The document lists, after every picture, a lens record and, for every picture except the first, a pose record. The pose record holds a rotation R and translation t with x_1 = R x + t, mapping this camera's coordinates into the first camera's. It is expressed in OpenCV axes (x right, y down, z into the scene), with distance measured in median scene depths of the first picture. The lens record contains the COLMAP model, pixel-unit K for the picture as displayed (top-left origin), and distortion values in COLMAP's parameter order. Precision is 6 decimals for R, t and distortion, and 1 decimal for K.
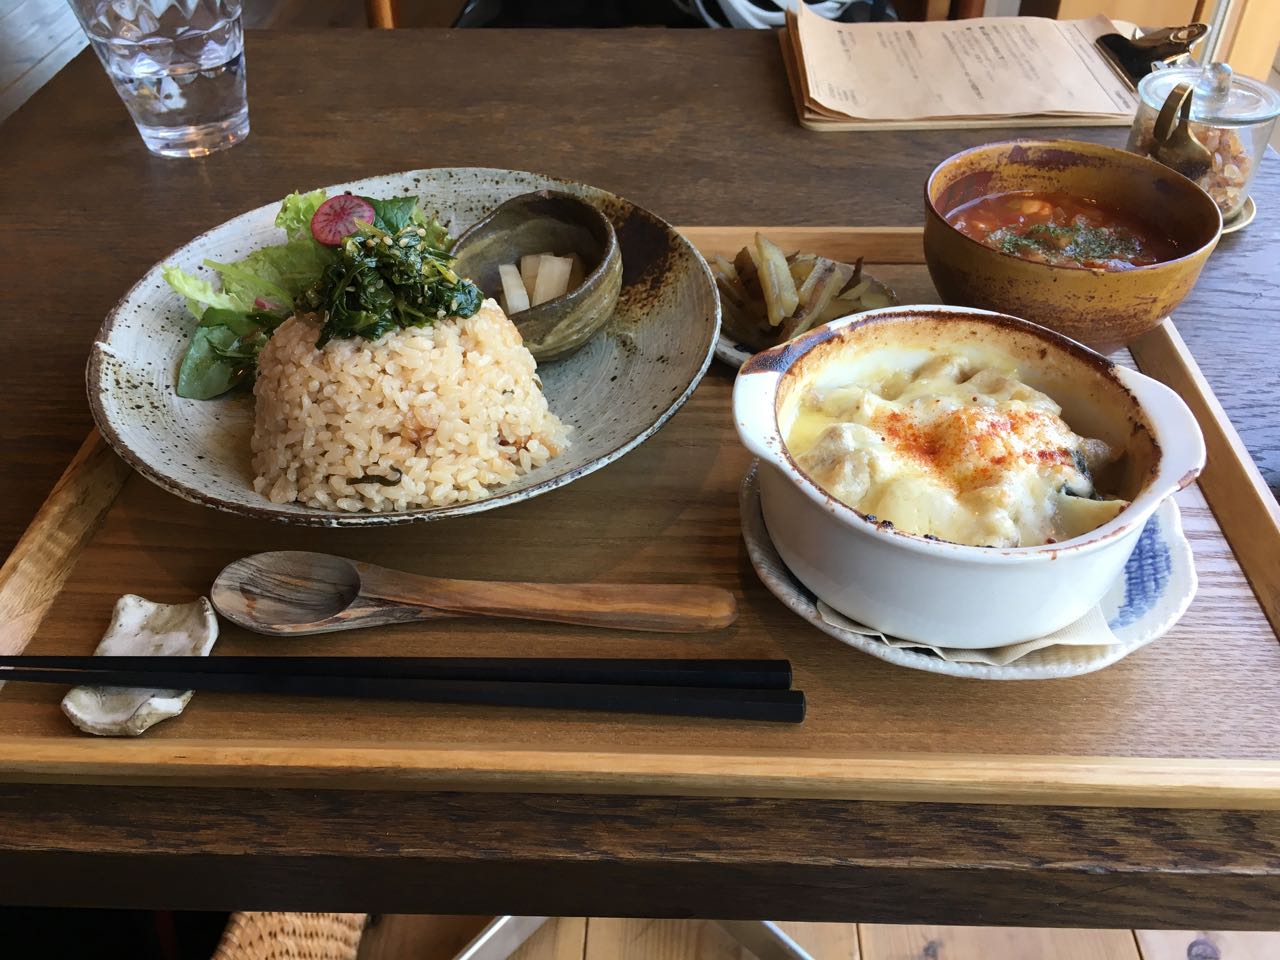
lens RADIAL K [[1135.0, 0, 640.0], [0, 1135.0, 480.0], [0, 0, 1]] dist [0.090763, -0.163259]
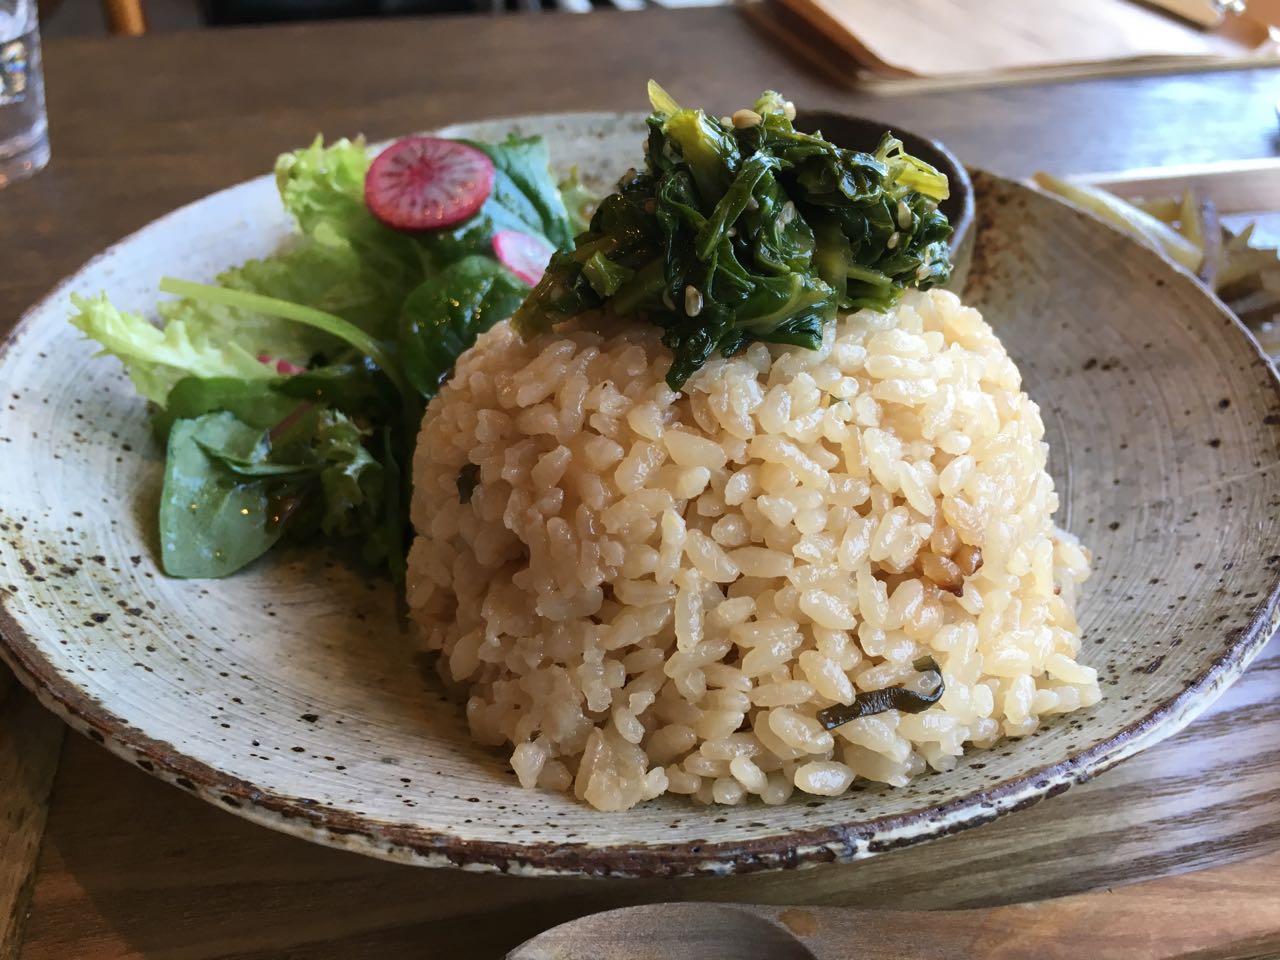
lens RADIAL K [[1135.0, 0, 640.0], [0, 1135.0, 480.0], [0, 0, 1]] dist [0.090763, -0.163259]
pose [[0.960139, -0.139443, 0.242259, -0.388894], [0.160916, 0.984401, -0.071138, -0.058658], [-0.228560, 0.107285, 0.967600, 0.632302]]
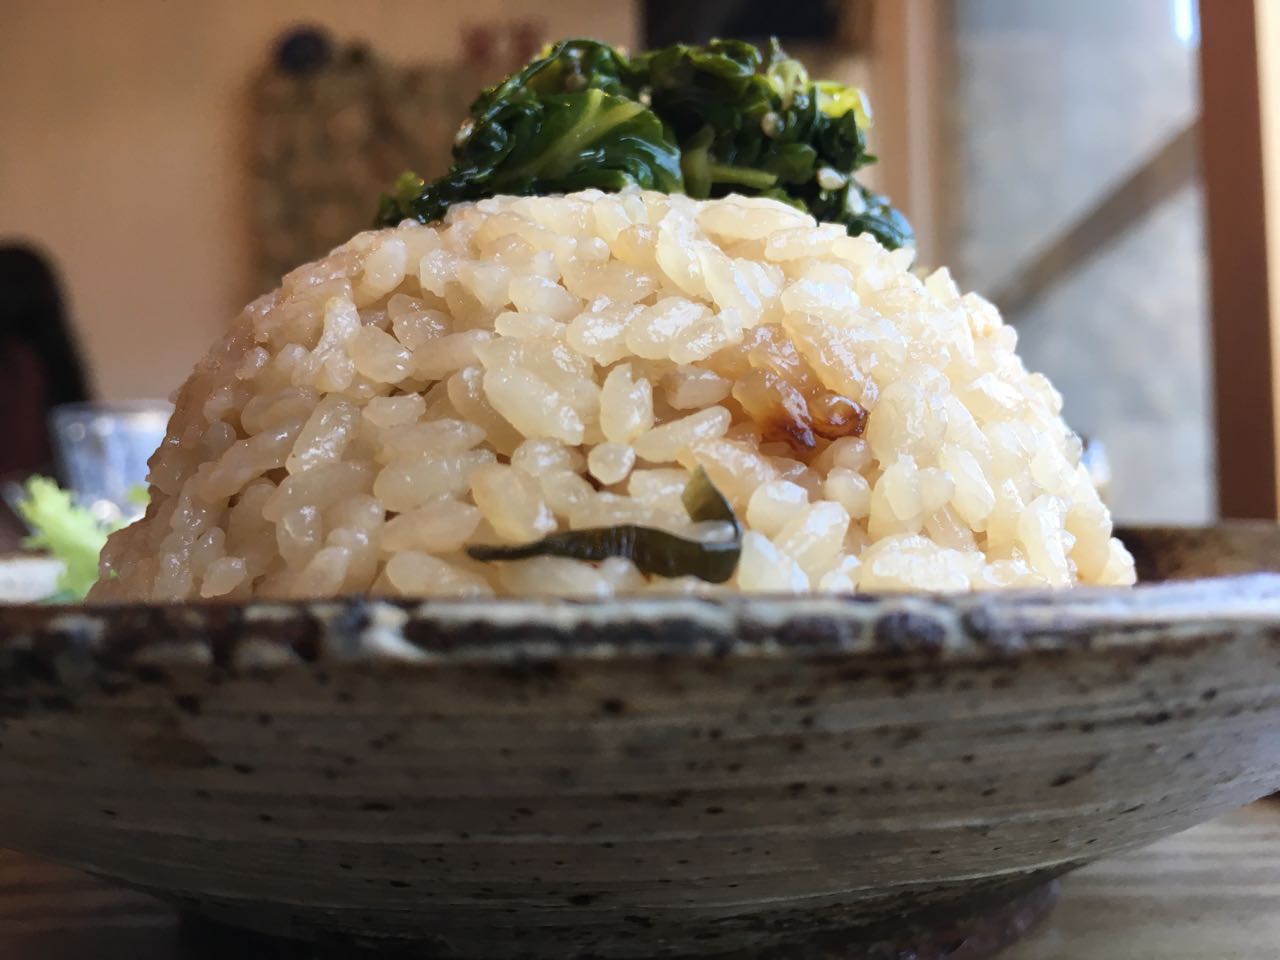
lens RADIAL K [[1135.0, 0, 640.0], [0, 1135.0, 480.0], [0, 0, 1]] dist [0.090763, -0.163259]
pose [[0.999773, 0.021193, -0.002203, -0.224234], [-0.017047, 0.733520, -0.679455, 0.124014], [-0.012784, 0.679338, 0.733714, 0.835881]]
